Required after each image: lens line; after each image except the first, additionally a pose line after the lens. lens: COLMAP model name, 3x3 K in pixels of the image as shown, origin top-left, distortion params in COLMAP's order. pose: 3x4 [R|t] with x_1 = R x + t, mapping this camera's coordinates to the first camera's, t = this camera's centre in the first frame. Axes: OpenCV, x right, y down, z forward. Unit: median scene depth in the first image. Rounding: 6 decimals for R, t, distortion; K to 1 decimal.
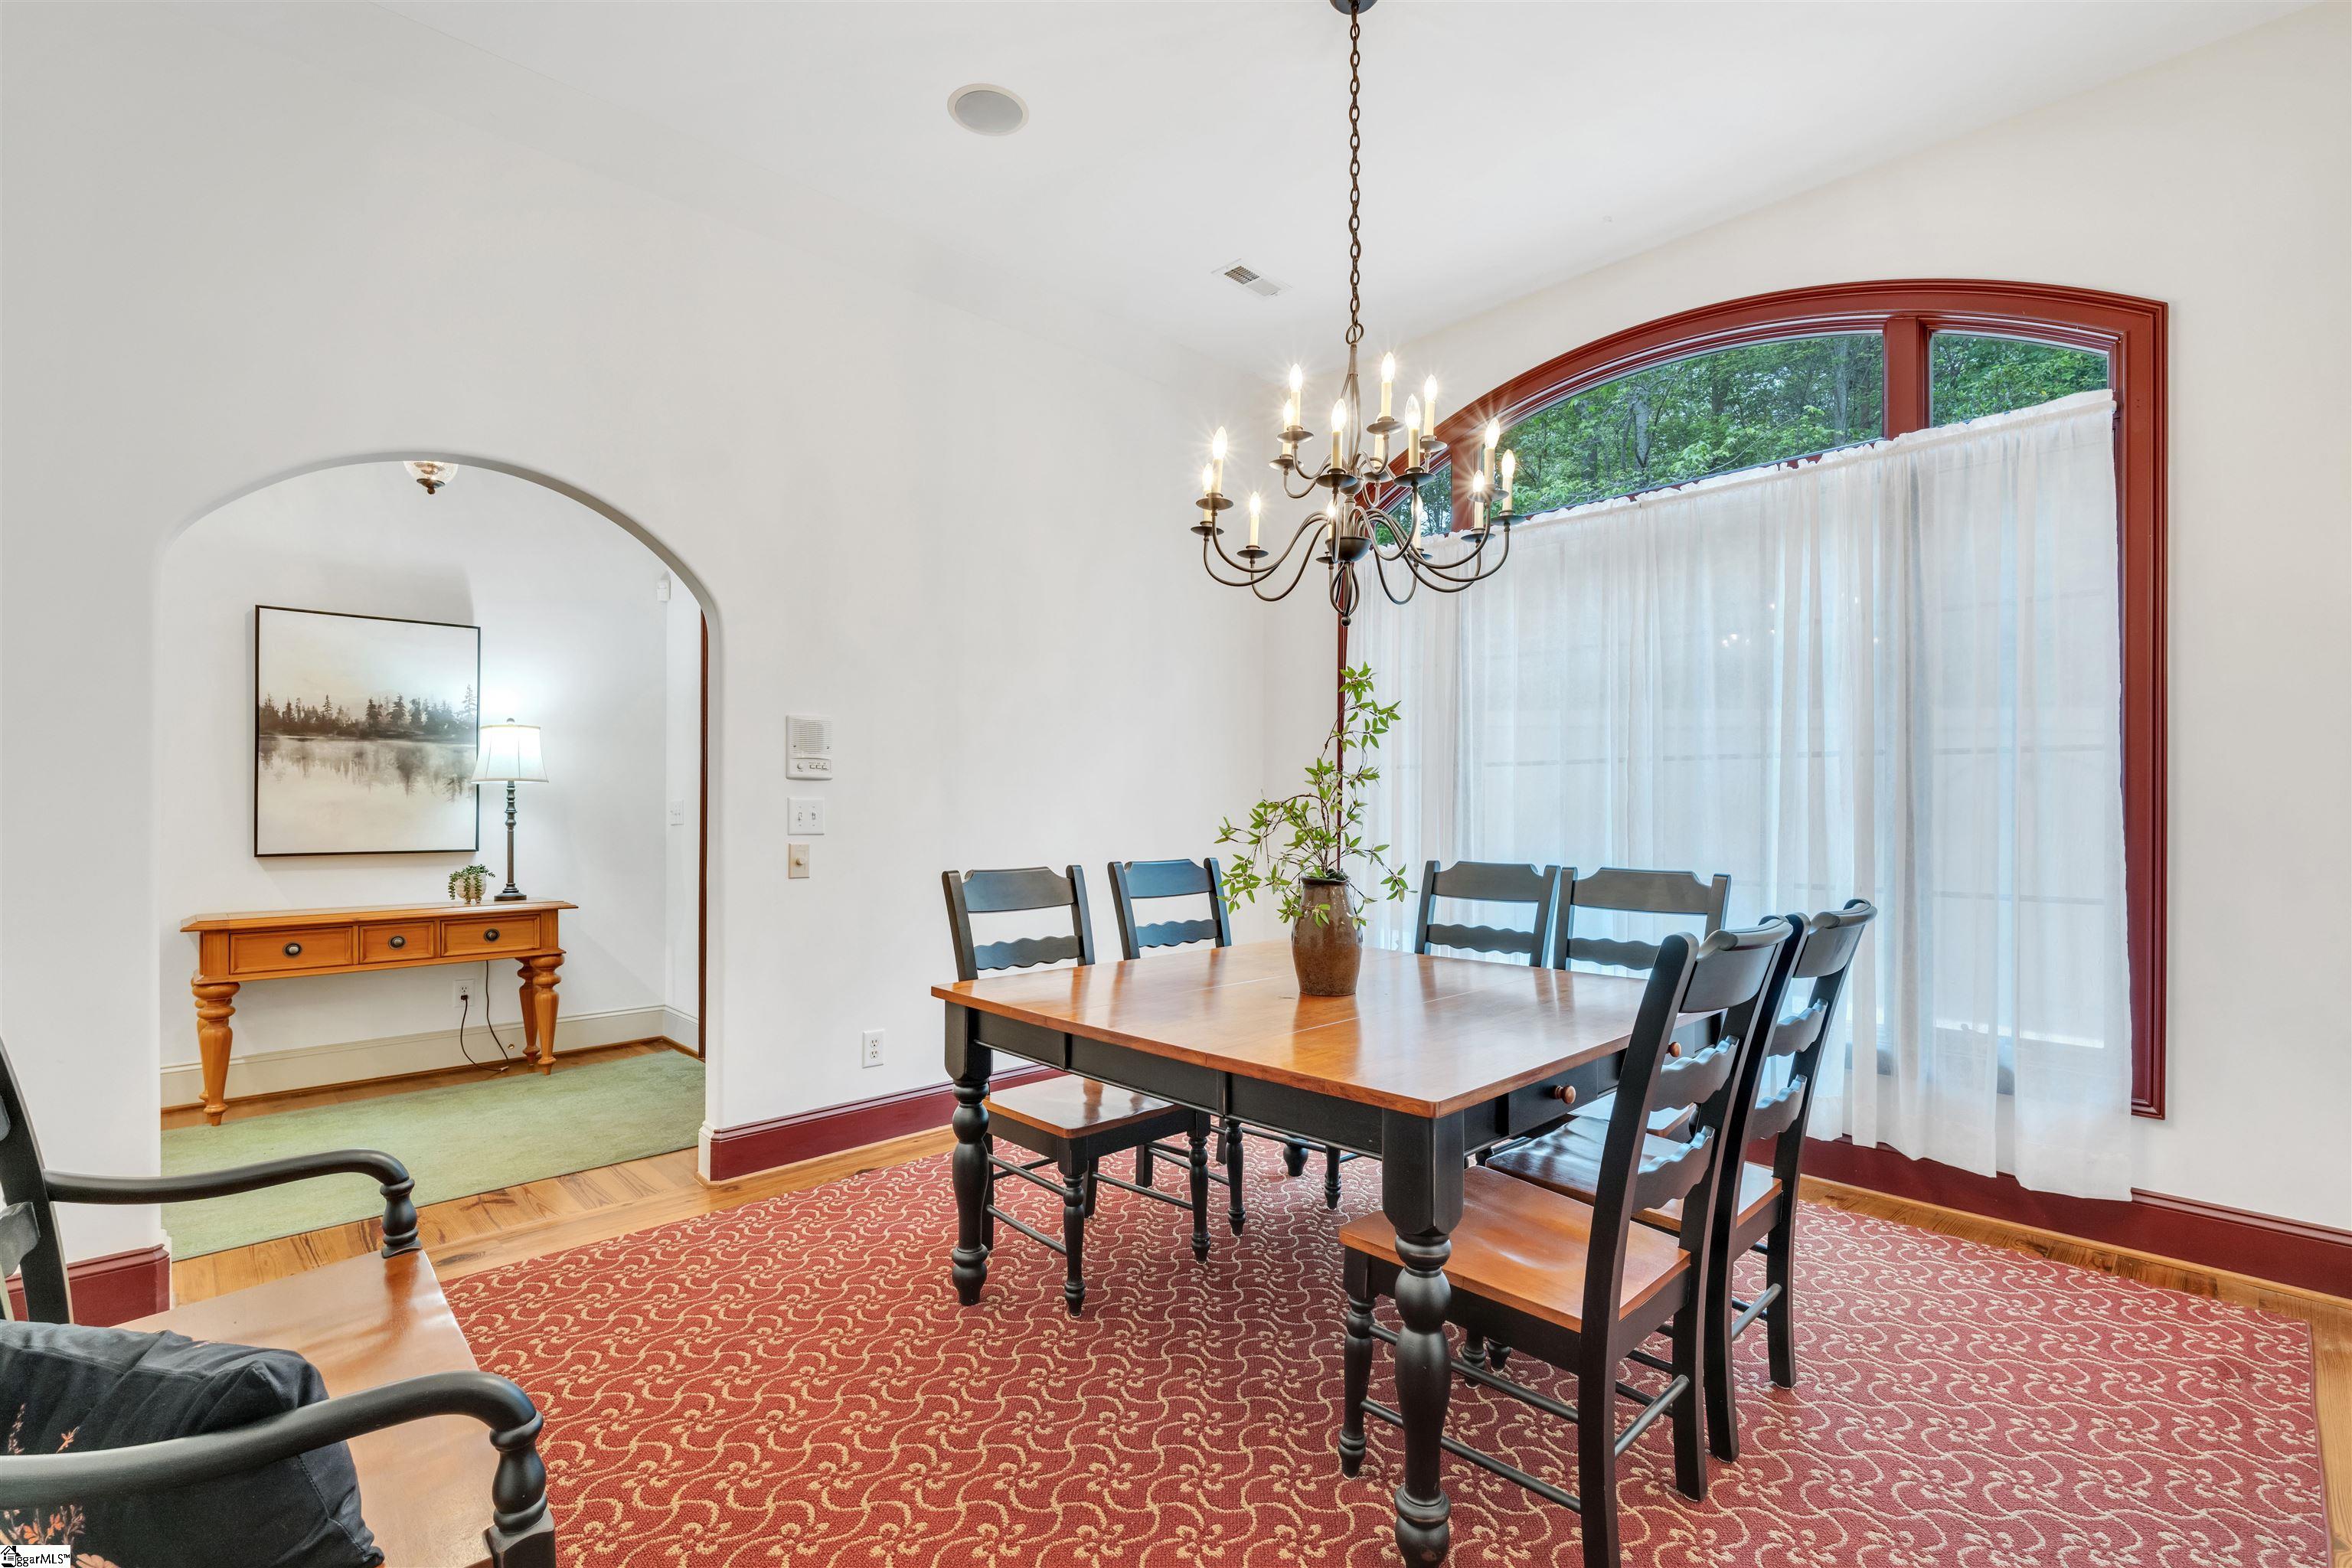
lens RADIAL K [[1031.7, 0, 1195.1], [0, 1031.7, 804.1], [0, 0, 1]] dist [-0.010398, 0.002160]
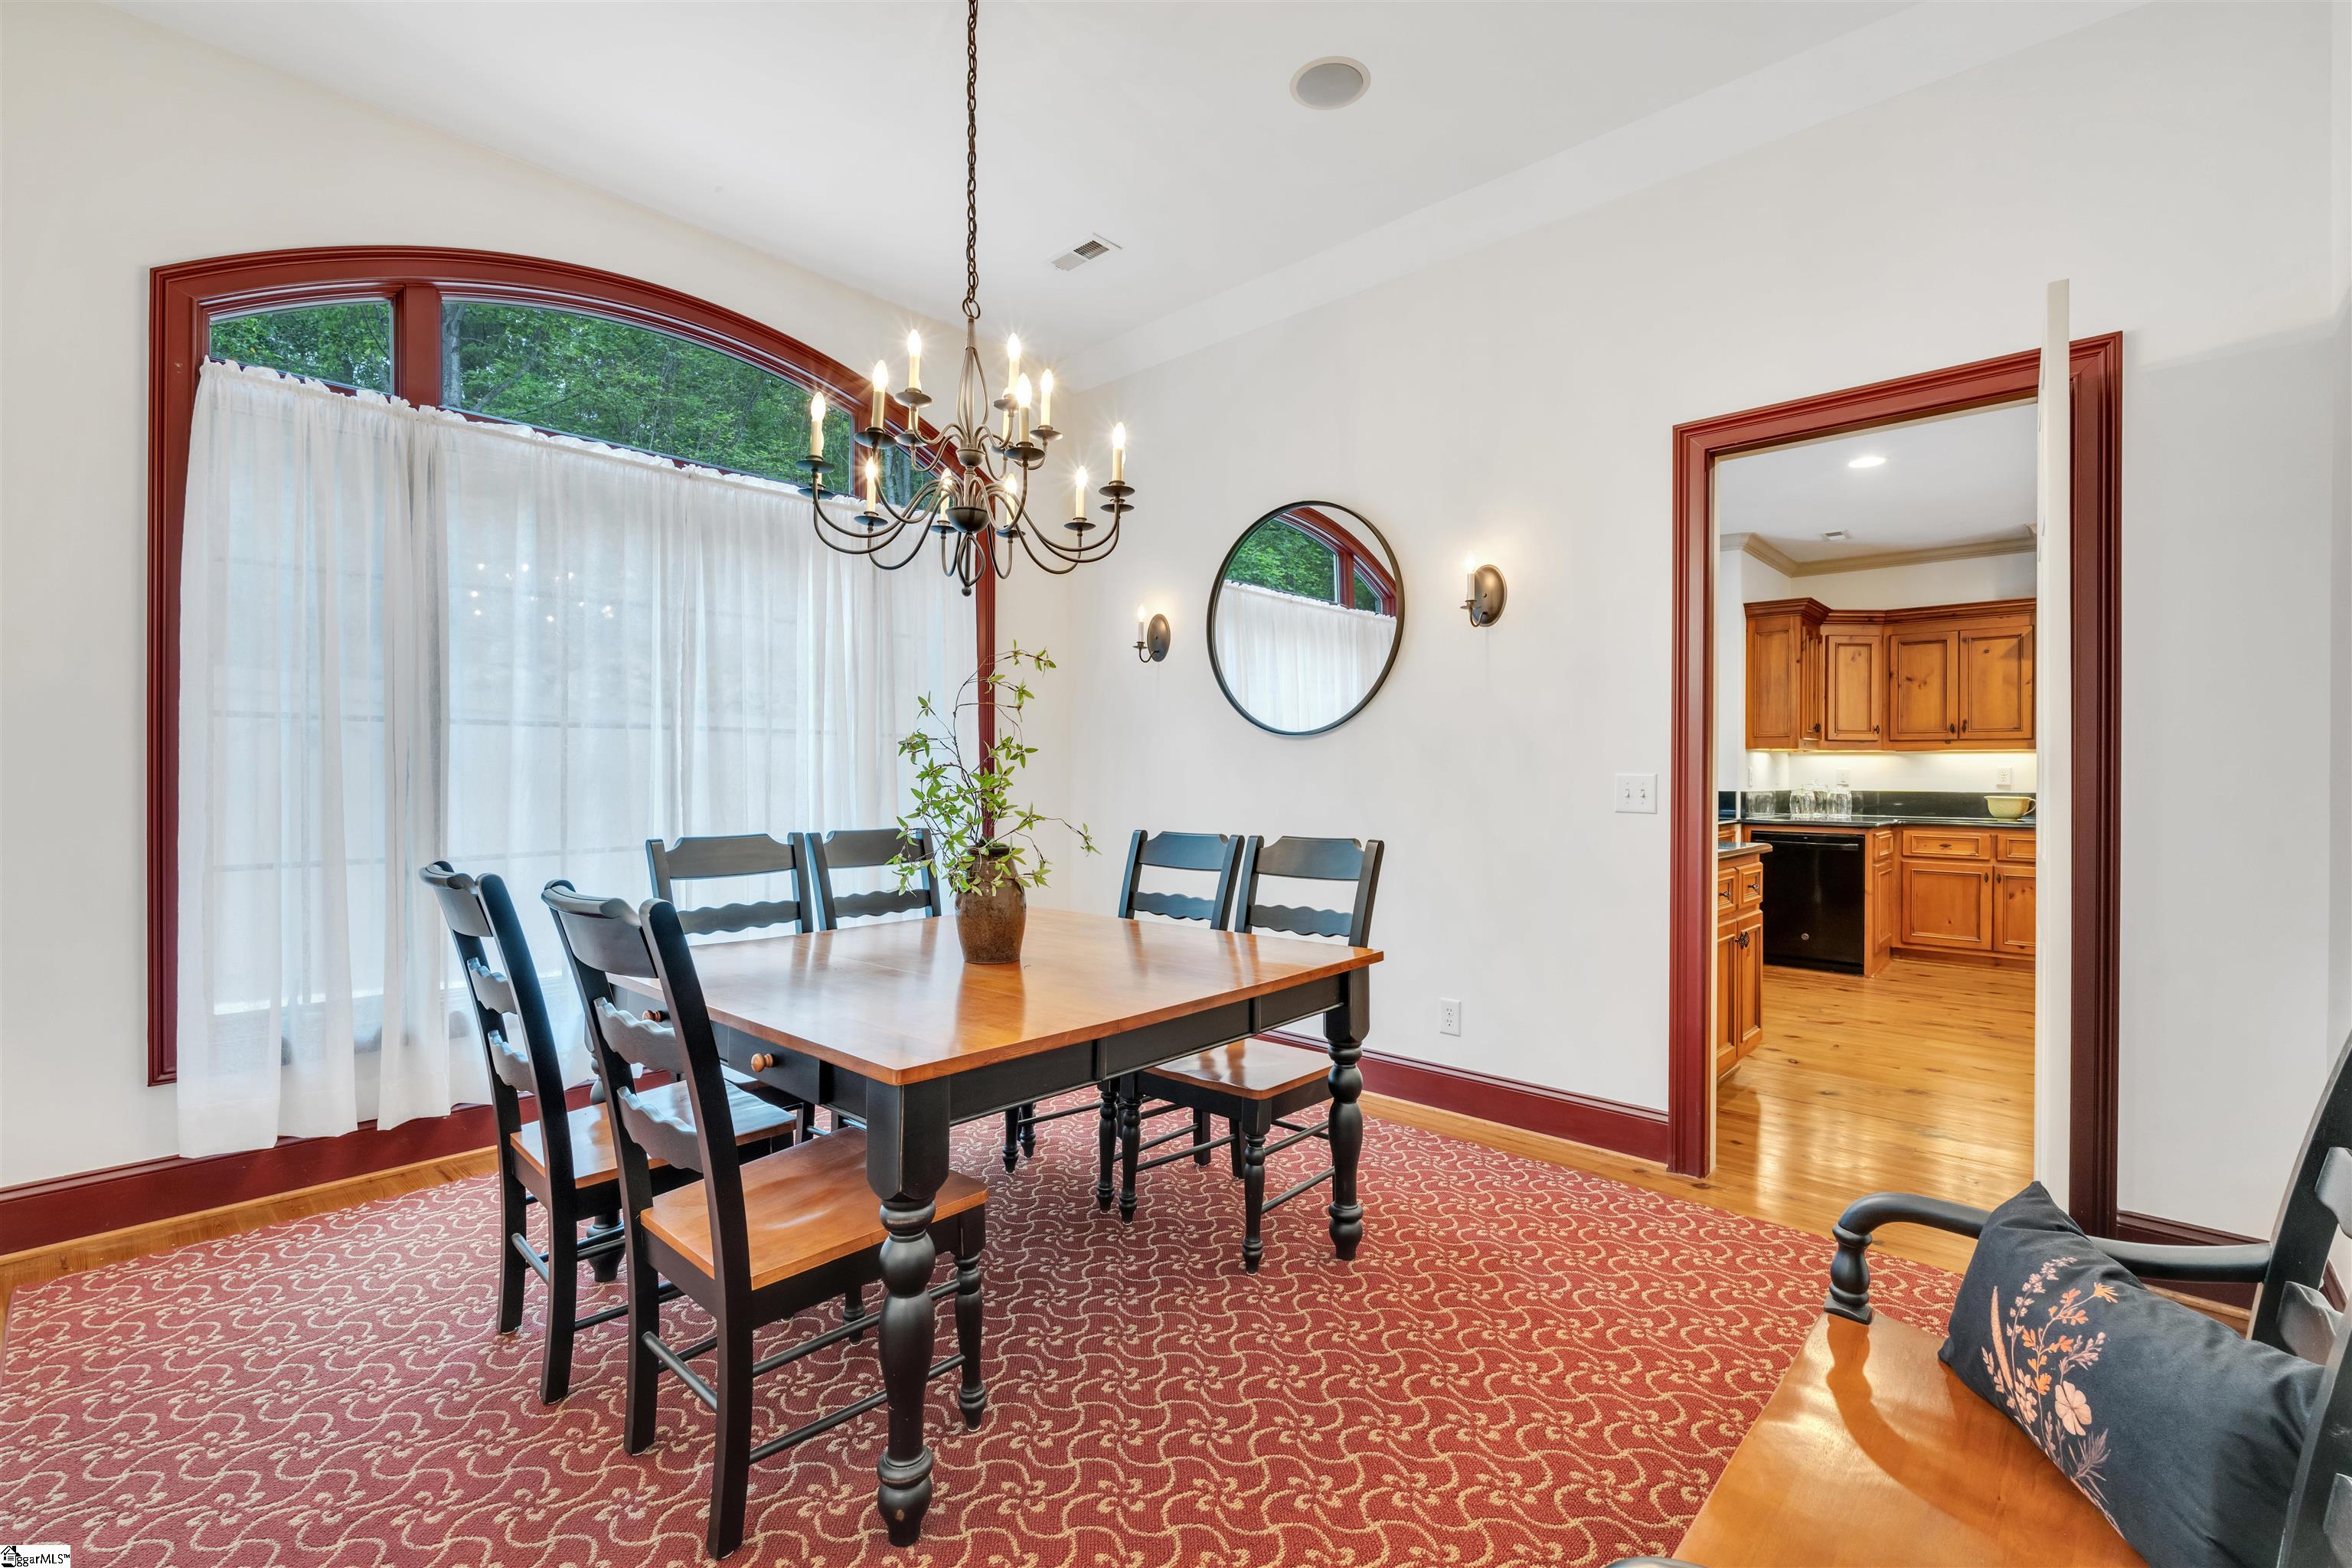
lens RADIAL K [[1031.7, 0, 1137.1], [0, 1031.7, 783.6], [0, 0, 1]] dist [-0.010398, 0.002160]
pose [[-0.032135, -0.010408, 0.999429, -0.667624], [-0.004220, 0.999938, 0.010278, -0.001736], [-0.999475, -0.003887, -0.032177, 0.671288]]
